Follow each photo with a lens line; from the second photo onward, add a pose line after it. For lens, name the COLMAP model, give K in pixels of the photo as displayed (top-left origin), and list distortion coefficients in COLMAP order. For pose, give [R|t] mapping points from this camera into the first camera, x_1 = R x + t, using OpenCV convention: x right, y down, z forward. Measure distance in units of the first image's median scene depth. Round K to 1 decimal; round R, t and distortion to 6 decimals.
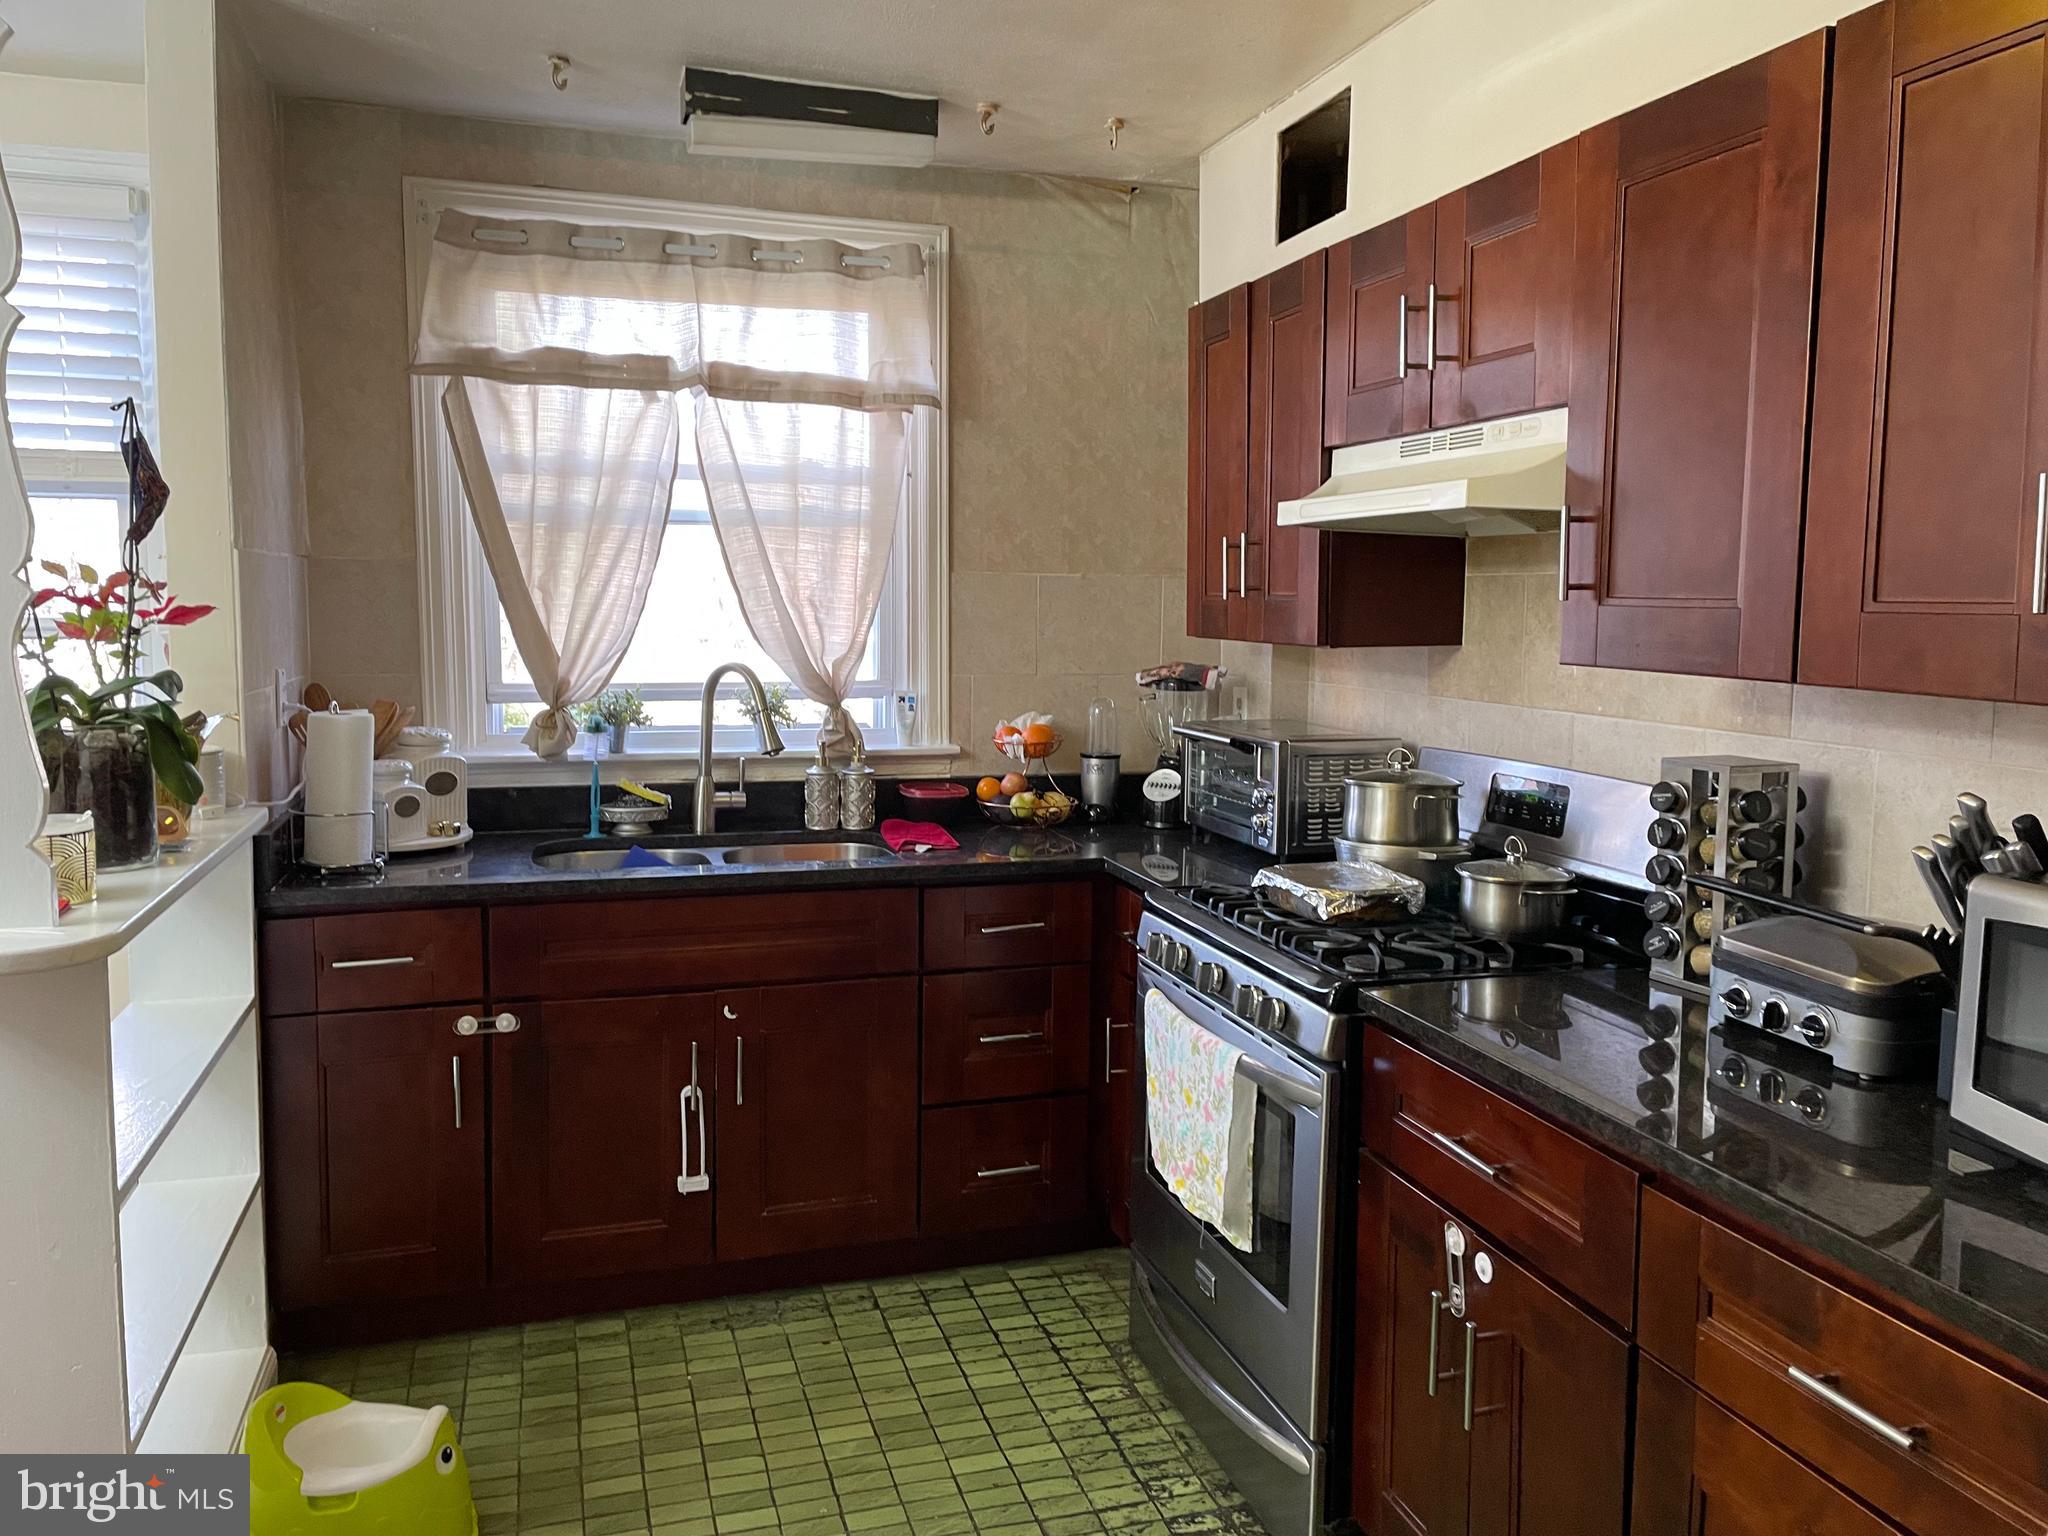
lens RADIAL K [[1570.2, 0, 1028.4], [0, 1570.2, 747.1], [0, 0, 1]] dist [0.095995, -0.125693]
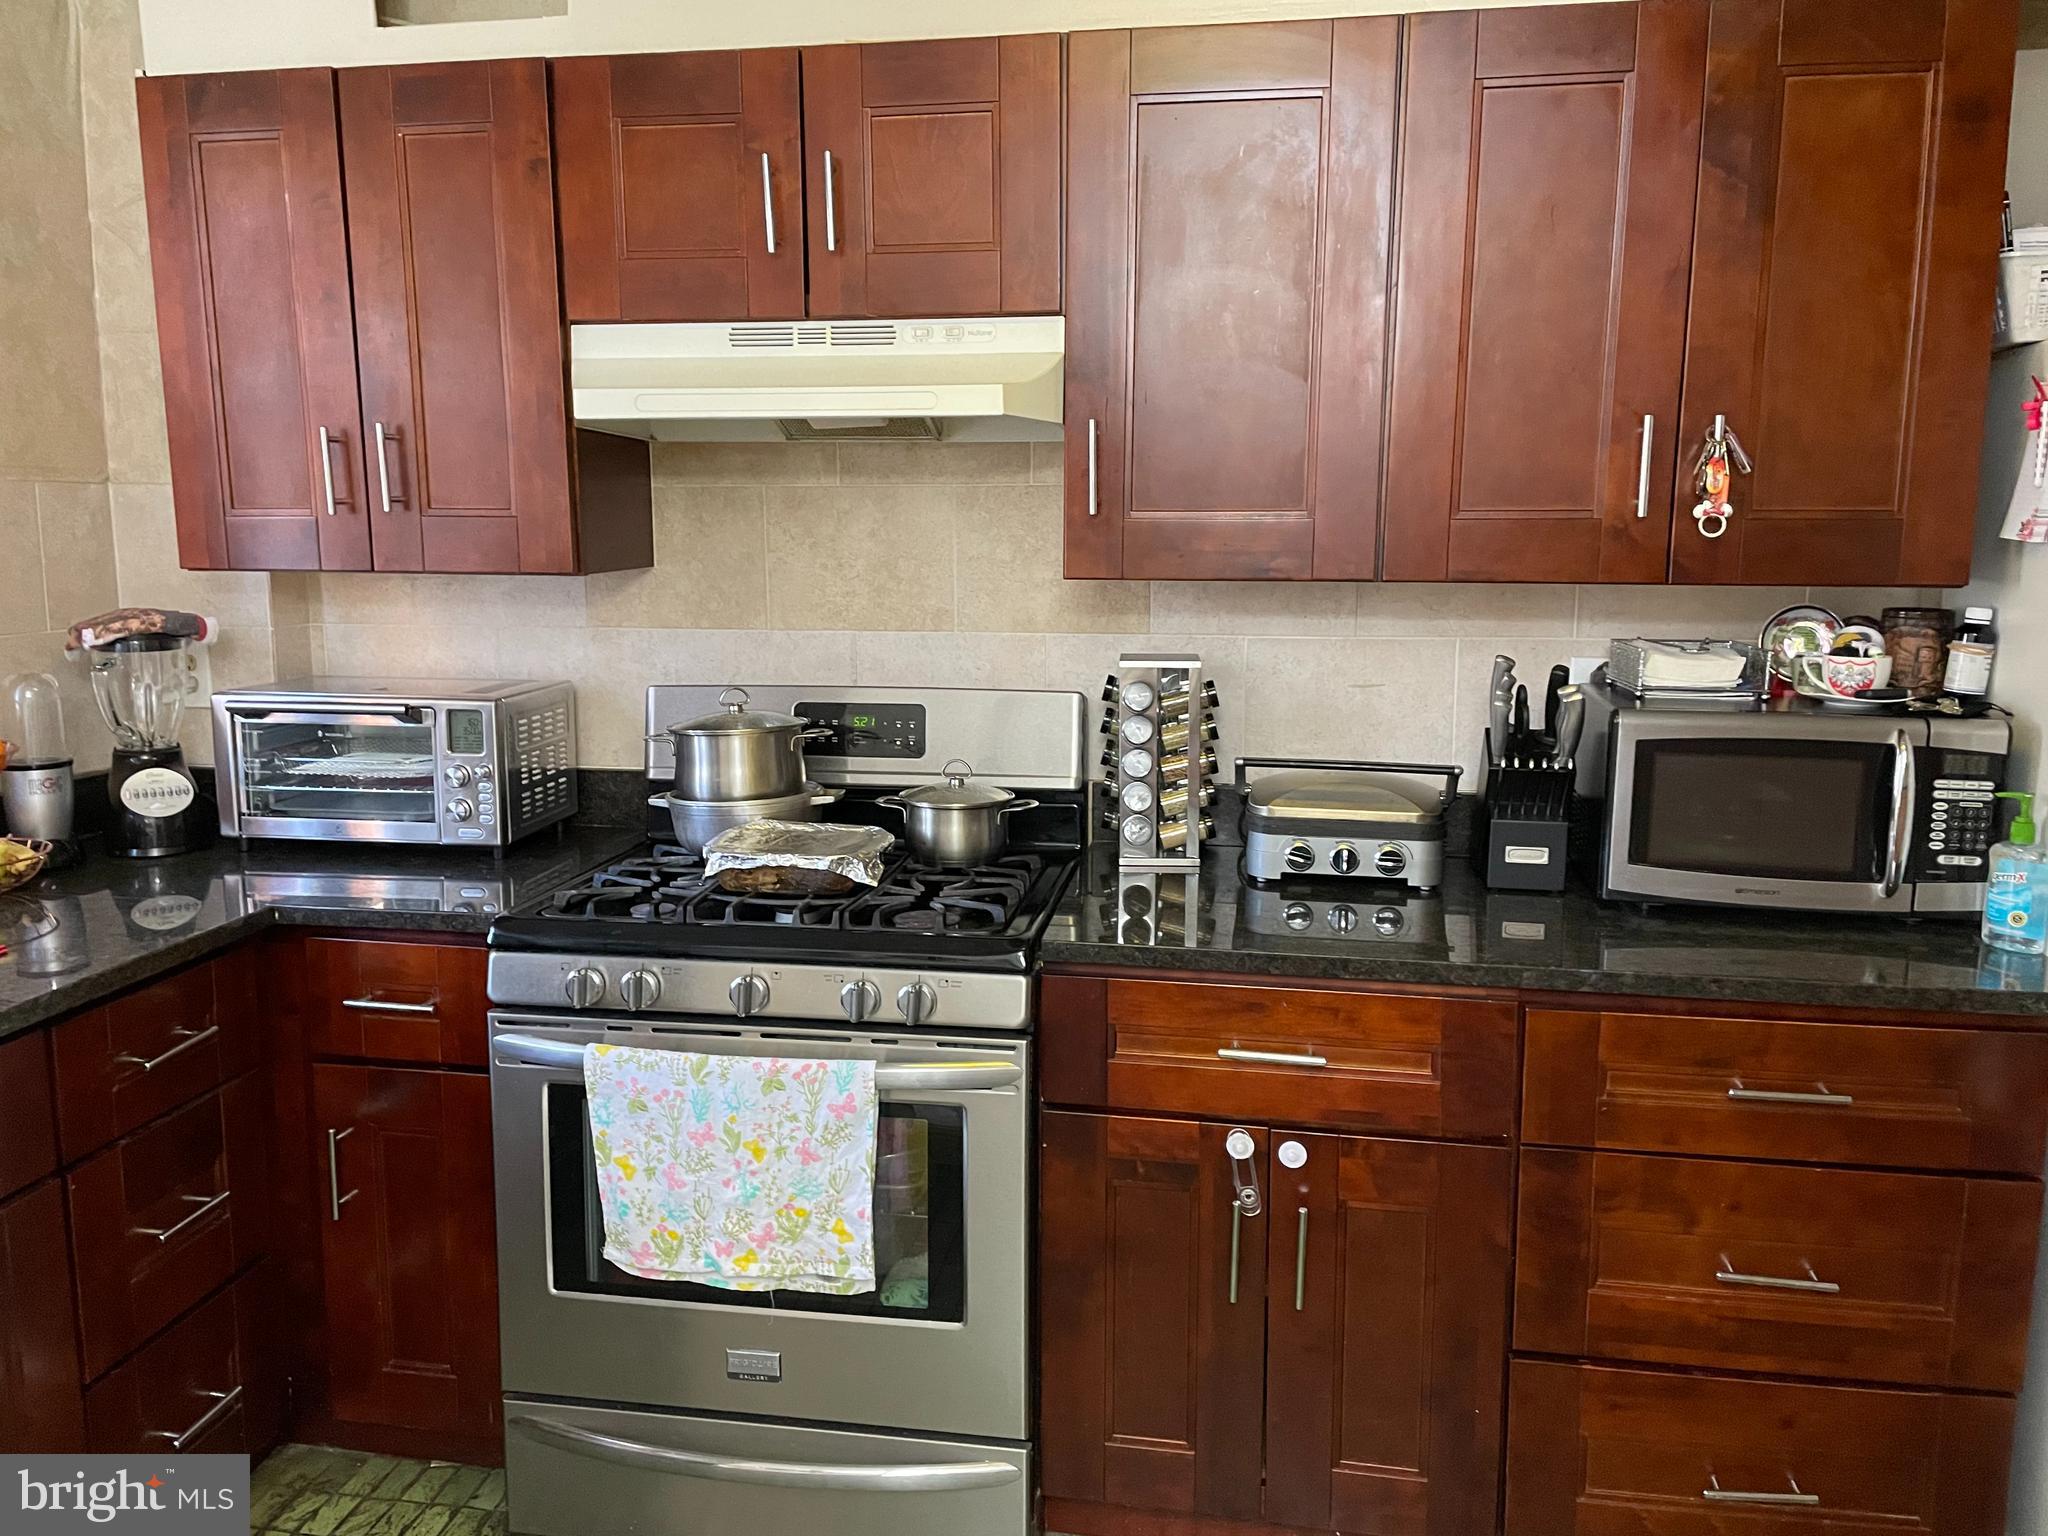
lens RADIAL K [[1560.5, 0, 1022.6], [0, 1560.5, 739.7], [0, 0, 1]] dist [0.102816, -0.134192]
pose [[0.439415, -0.139994, 0.887309, -0.445274], [0.092783, 0.989571, 0.110180, -0.048781], [-0.893480, 0.033912, 0.447821, 0.453256]]
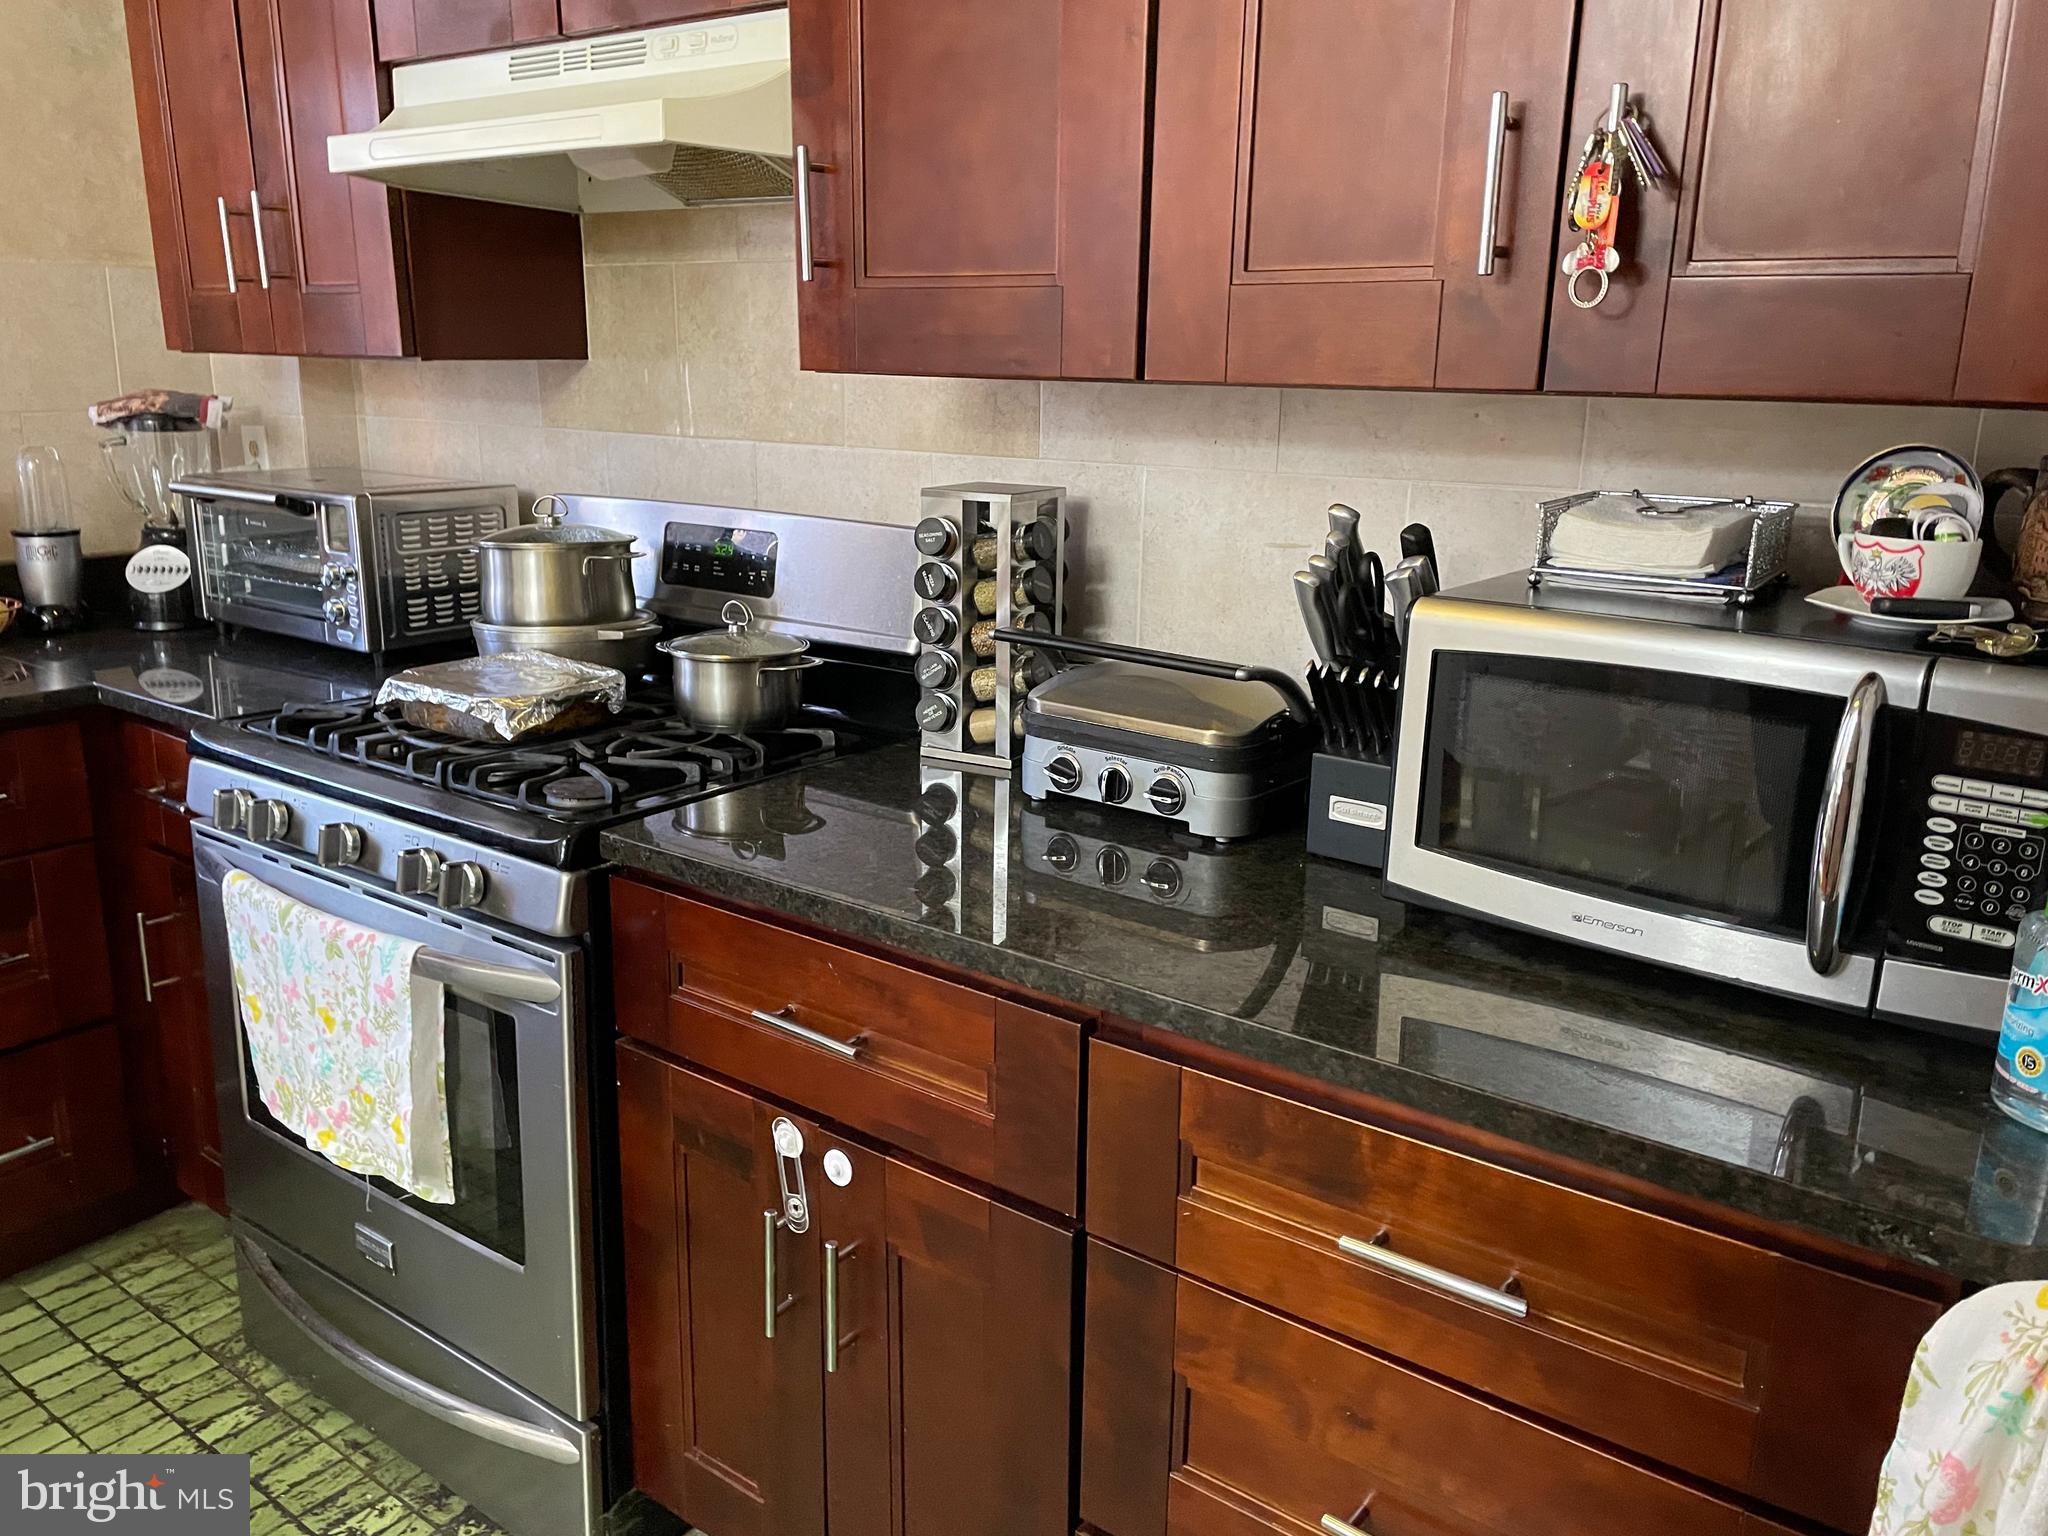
lens RADIAL K [[1570.2, 0, 1028.4], [0, 1570.2, 747.1], [0, 0, 1]] dist [0.095995, -0.125693]
pose [[0.802583, -0.143773, 0.578955, -0.034396], [0.053245, 0.983913, 0.170526, 0.001929], [-0.594159, -0.106035, 0.797328, 0.237944]]
